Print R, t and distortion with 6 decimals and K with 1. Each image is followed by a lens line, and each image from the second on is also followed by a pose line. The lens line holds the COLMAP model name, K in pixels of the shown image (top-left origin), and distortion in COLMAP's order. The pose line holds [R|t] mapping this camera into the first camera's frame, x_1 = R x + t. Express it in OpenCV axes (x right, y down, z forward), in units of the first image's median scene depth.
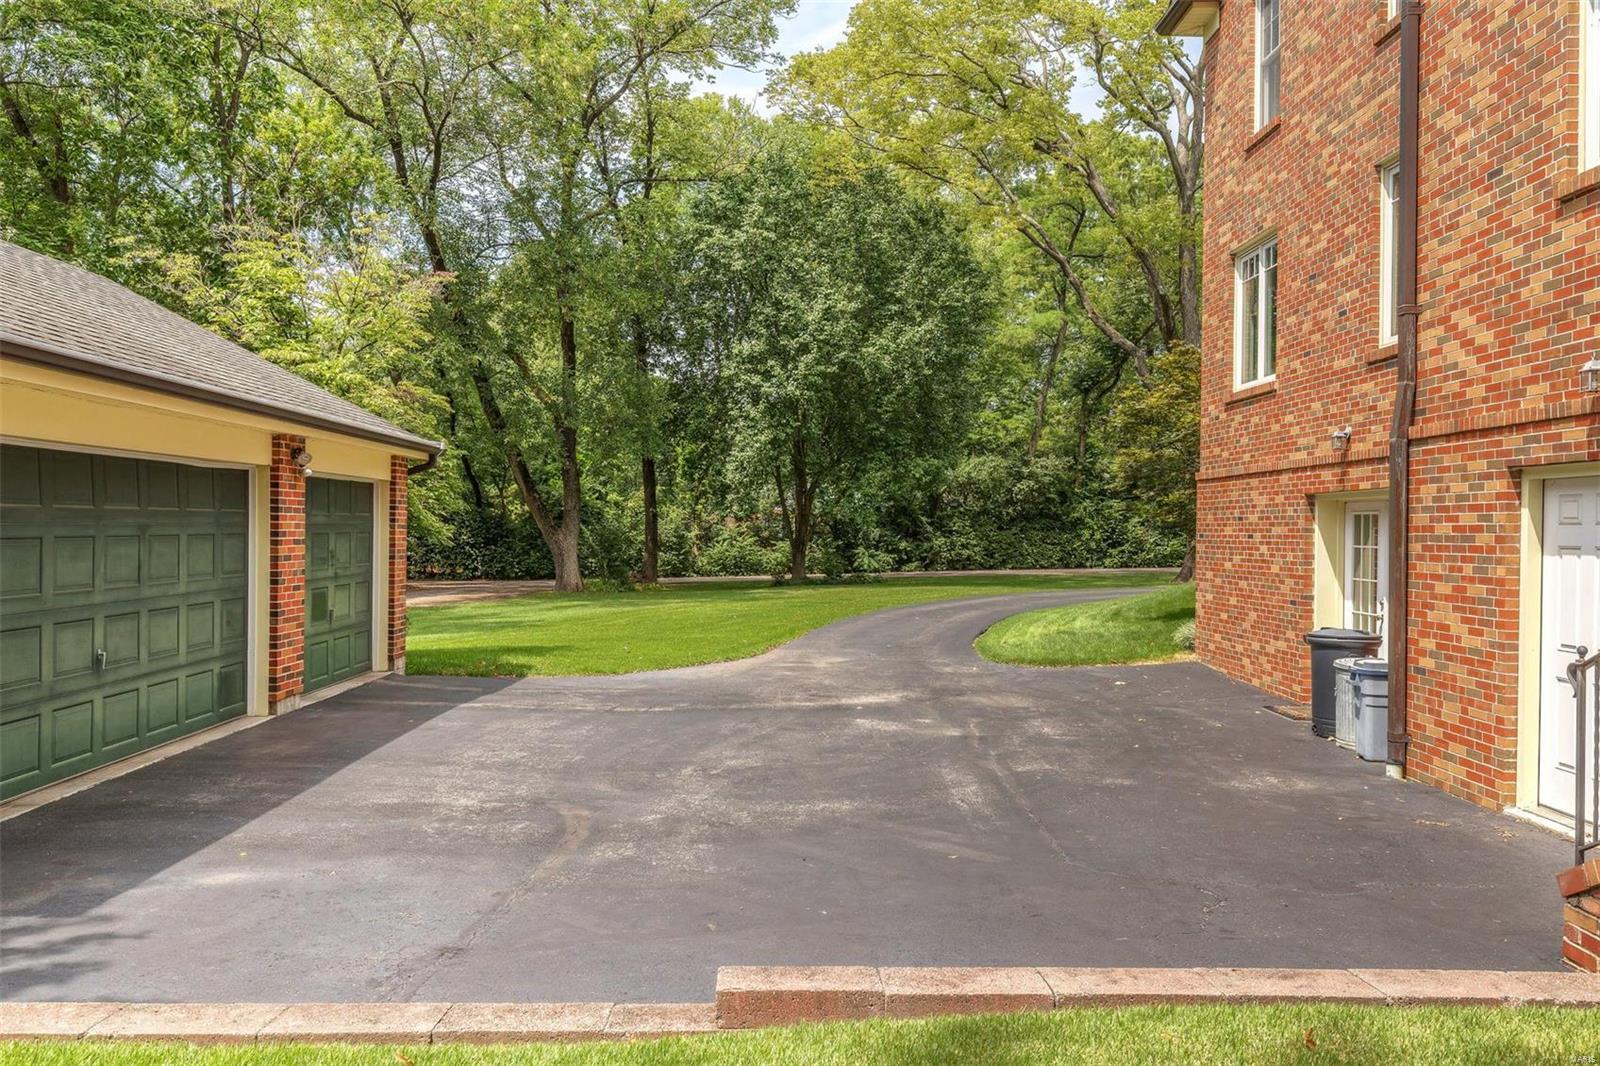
lens RADIAL K [[1294.8, 0, 797.0], [0, 1294.8, 588.8], [0, 0, 1]] dist [0.009233, -0.004695]
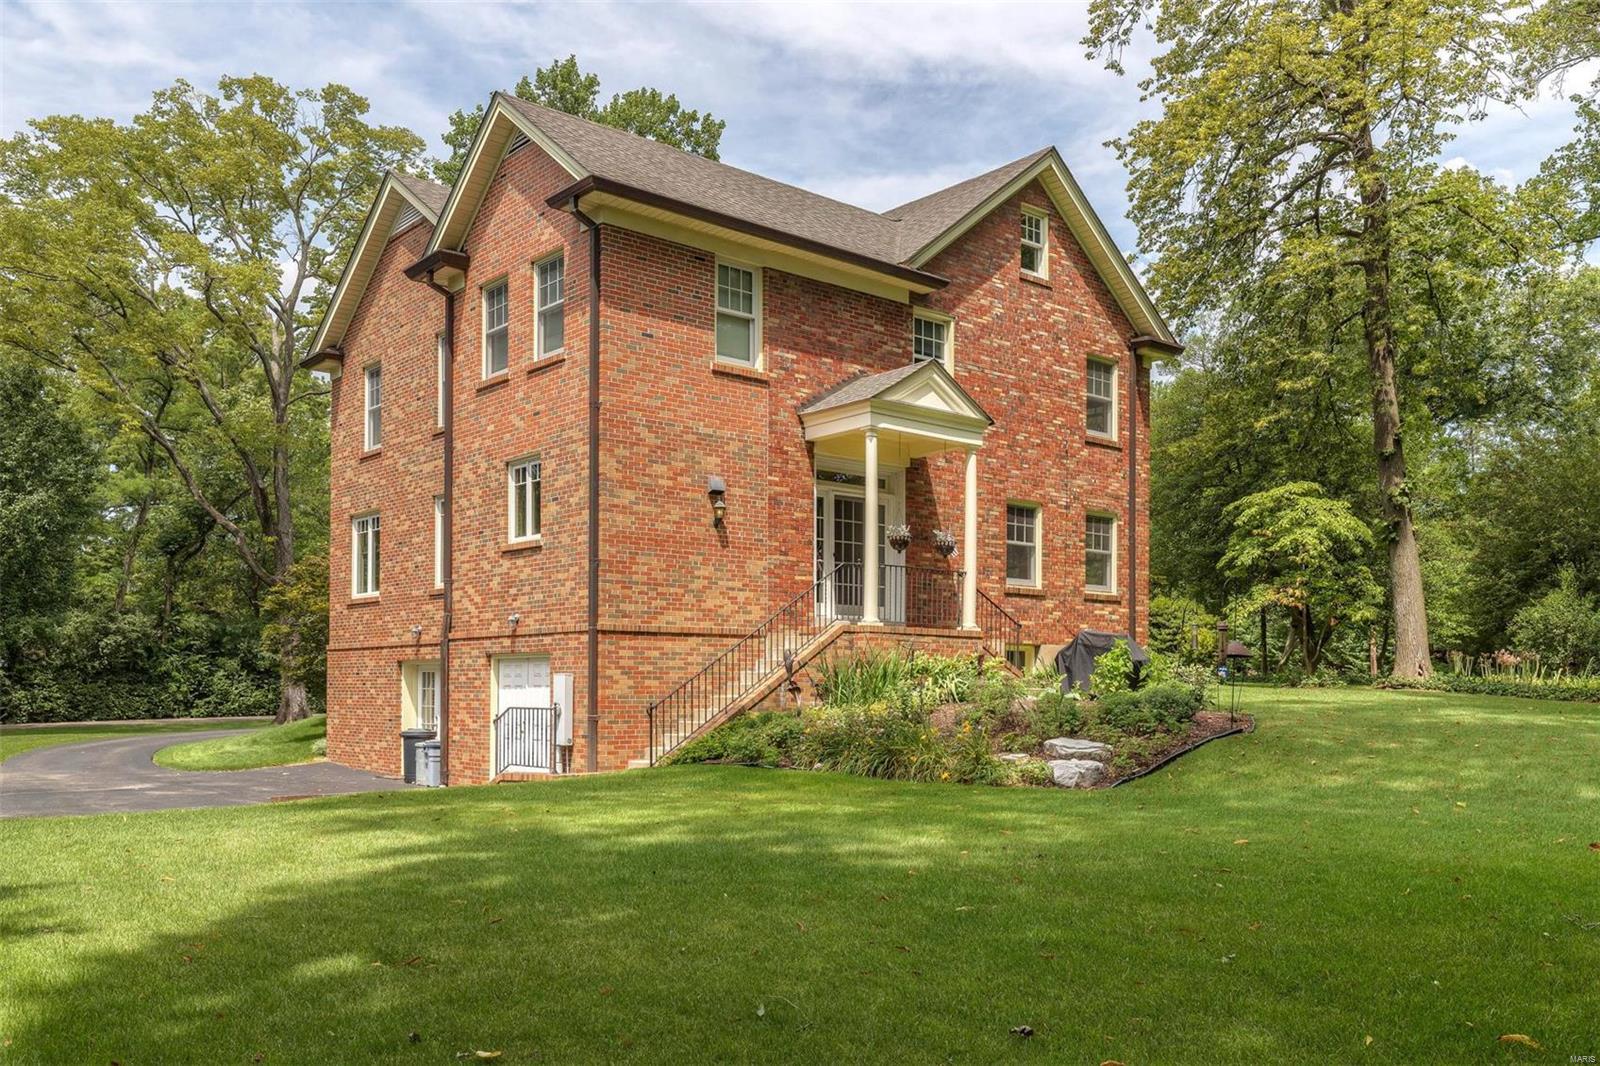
lens RADIAL K [[1294.8, 0, 797.0], [0, 1294.8, 588.8], [0, 0, 1]] dist [0.009233, -0.004695]
pose [[0.766108, 0.043525, 0.641237, -0.307540], [0.032344, 0.993829, -0.106100, 0.033860], [-0.641898, 0.102025, 0.759973, -0.665906]]
